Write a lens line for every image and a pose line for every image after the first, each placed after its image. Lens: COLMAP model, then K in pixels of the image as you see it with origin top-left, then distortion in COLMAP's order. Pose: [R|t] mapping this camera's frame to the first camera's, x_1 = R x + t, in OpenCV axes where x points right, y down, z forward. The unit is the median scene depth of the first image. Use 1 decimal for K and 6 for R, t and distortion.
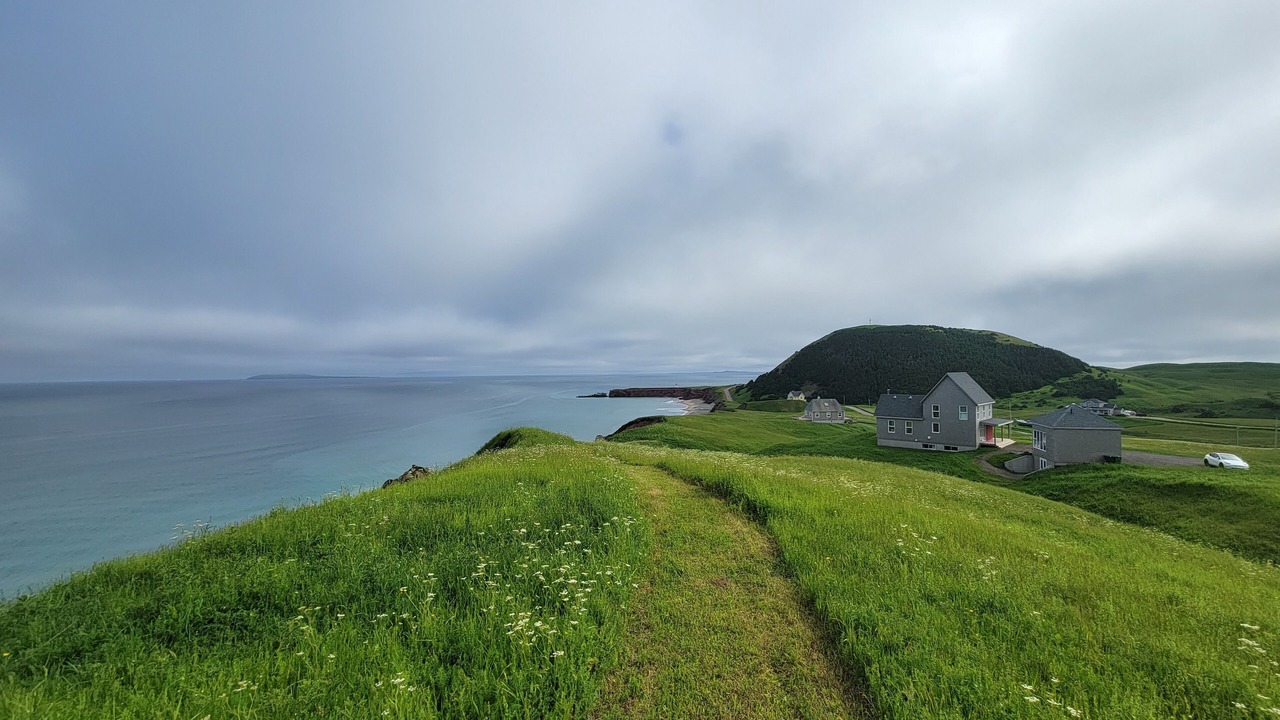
lens RADIAL K [[518.1, 0, 640.0], [0, 518.1, 366.6], [0, 0, 1]] dist [-0.004347, -0.000405]
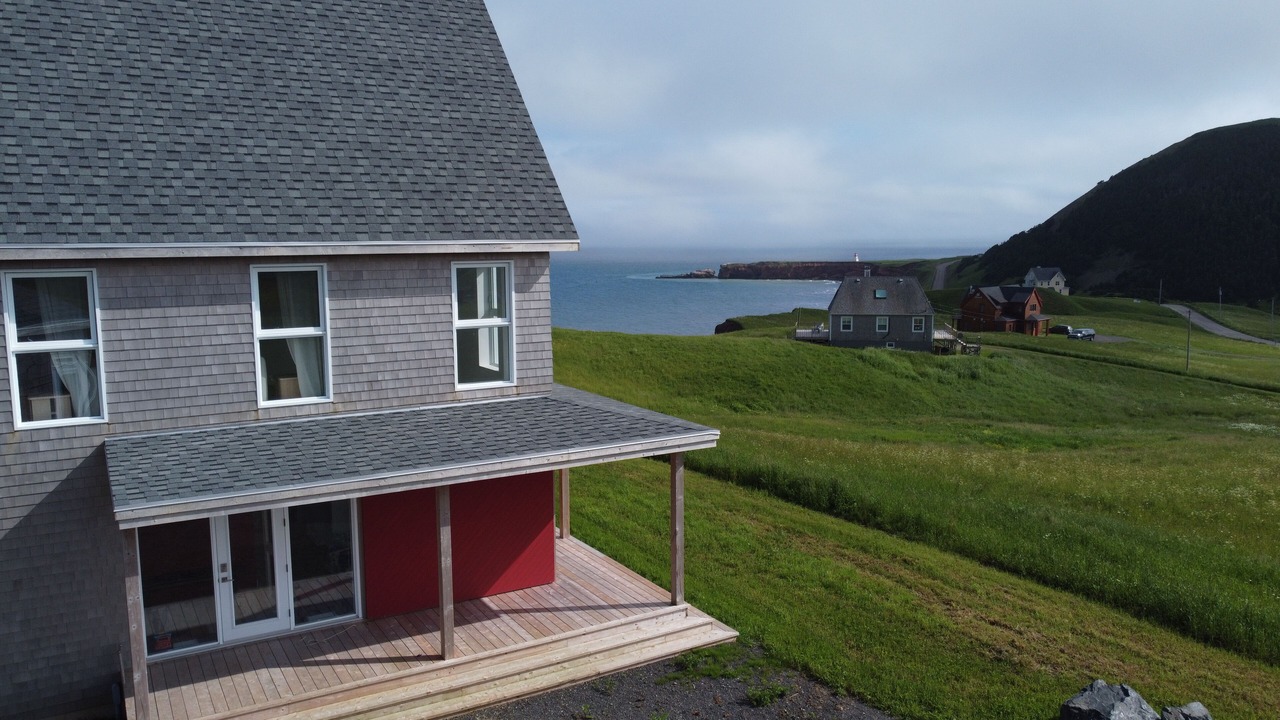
lens RADIAL K [[963.5, 0, 634.7], [0, 963.5, 361.2], [0, 0, 1]] dist [0.011118, -0.020045]
pose [[0.979165, 0.032596, -0.200431, 0.112748], [-0.003736, 0.989757, 0.142712, 0.009707], [0.203030, -0.138990, 0.969258, 0.123932]]
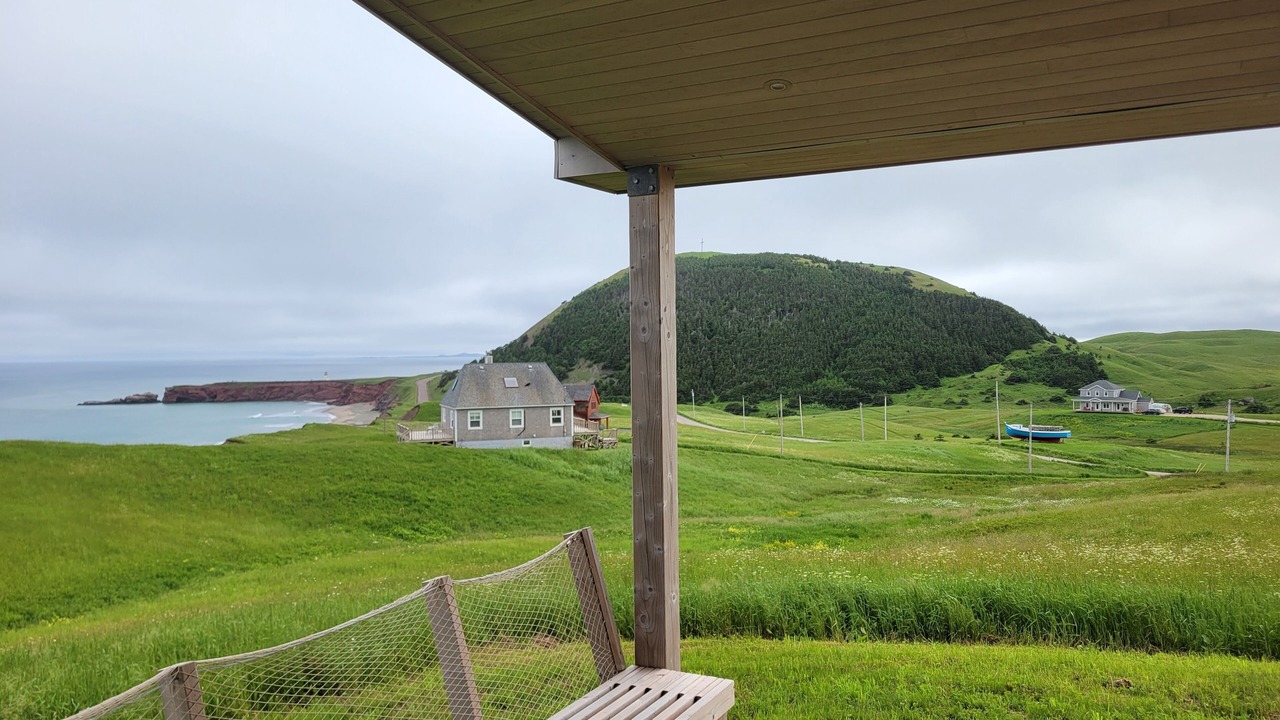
lens RADIAL K [[963.5, 0, 666.7], [0, 963.5, 334.5], [0, 0, 1]] dist [0.011118, -0.020045]
pose [[0.930887, 0.008757, 0.365202, 0.084720], [-0.004665, 0.999916, -0.012084, 0.018198], [-0.365277, 0.009545, 0.930850, 0.166187]]
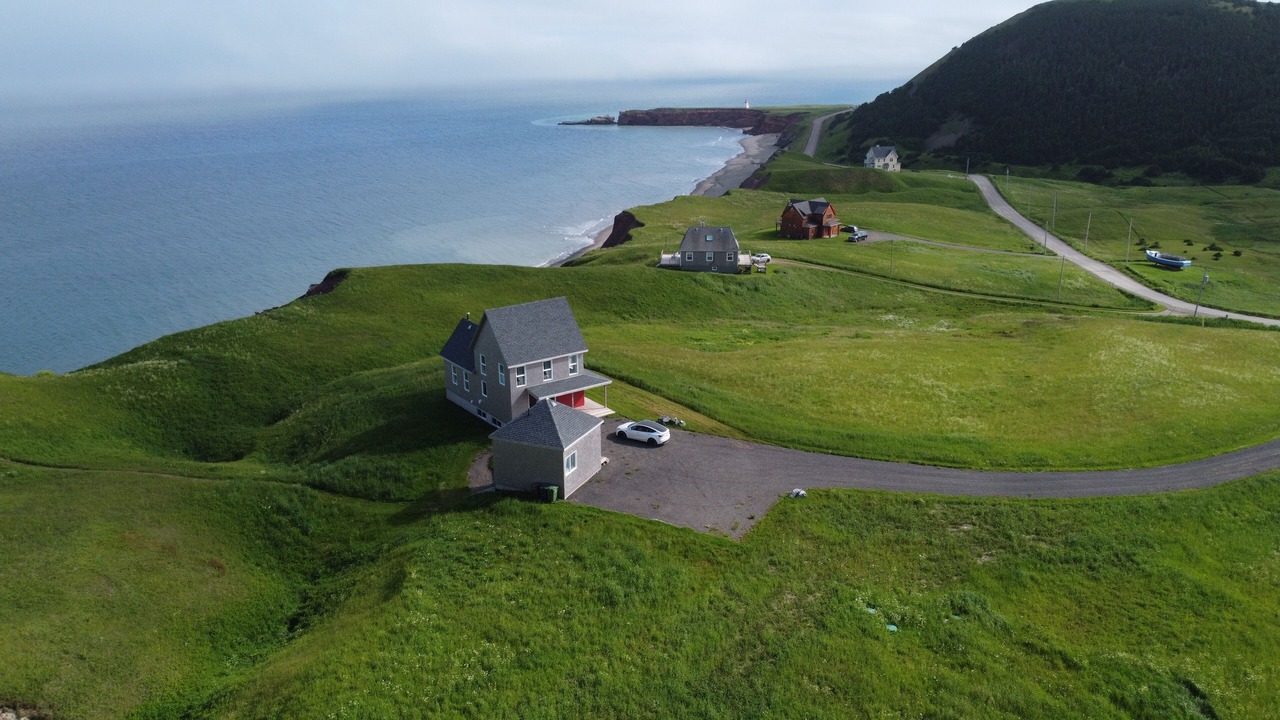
lens RADIAL K [[963.5, 0, 633.9], [0, 963.5, 355.3], [0, 0, 1]] dist [0.011118, -0.020045]
pose [[0.994780, 0.034860, -0.095904, 0.130703], [-0.003758, 0.951717, 0.306952, -0.043723], [0.101973, -0.304990, 0.946881, -0.016093]]
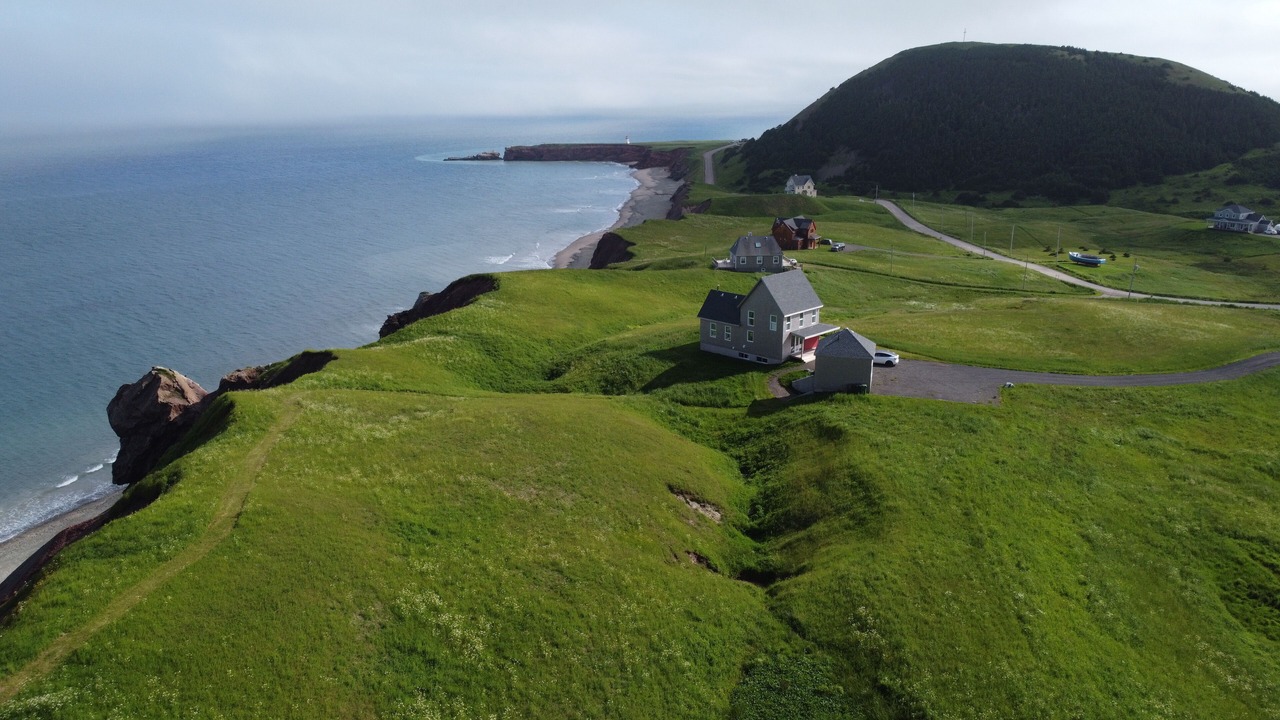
lens RADIAL K [[963.5, 0, 635.1], [0, 963.5, 355.2], [0, 0, 1]] dist [0.011118, -0.020045]
pose [[0.998358, -0.006381, 0.056924, 0.041751], [-0.009307, 0.962499, 0.271127, -0.044908], [-0.056519, -0.271211, 0.960859, -0.089227]]
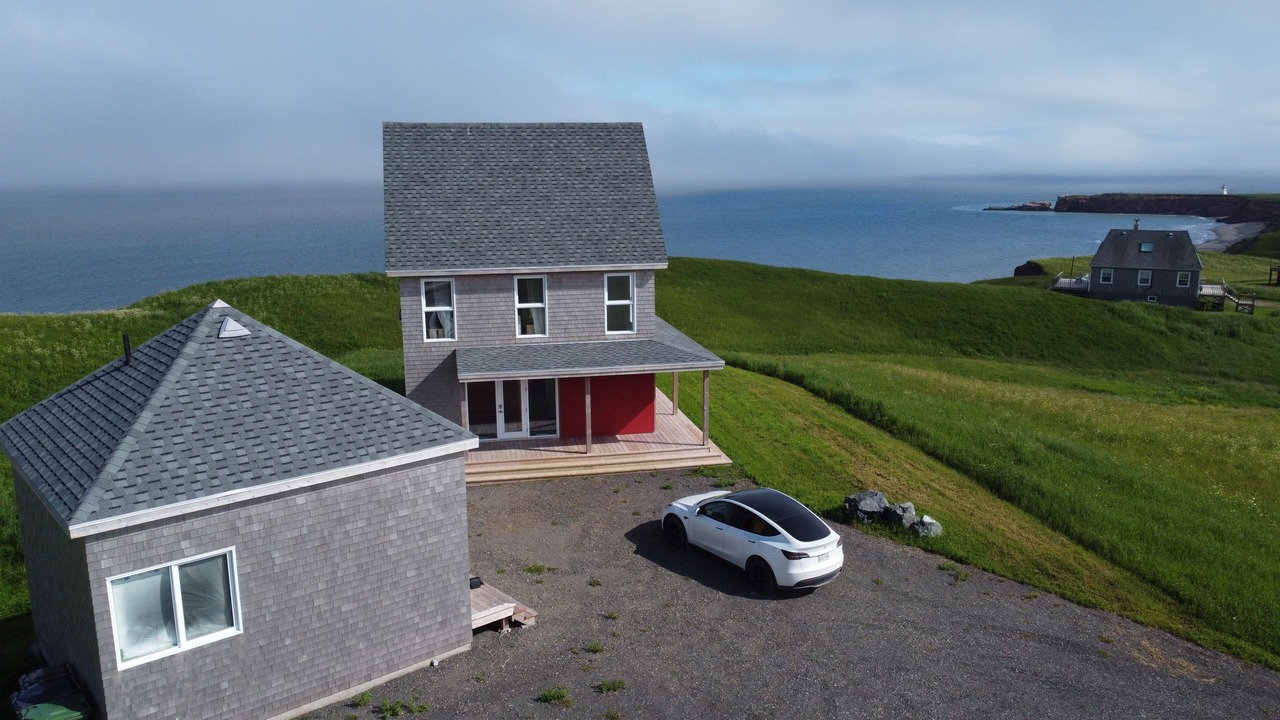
lens RADIAL K [[963.5, 0, 642.3], [0, 963.5, 359.7], [0, 0, 1]] dist [0.011118, -0.020045]
pose [[0.864680, 0.106909, -0.490815, 0.133642], [0.001233, 0.976635, 0.214902, 0.003259], [0.502322, -0.186426, 0.844345, 0.100450]]
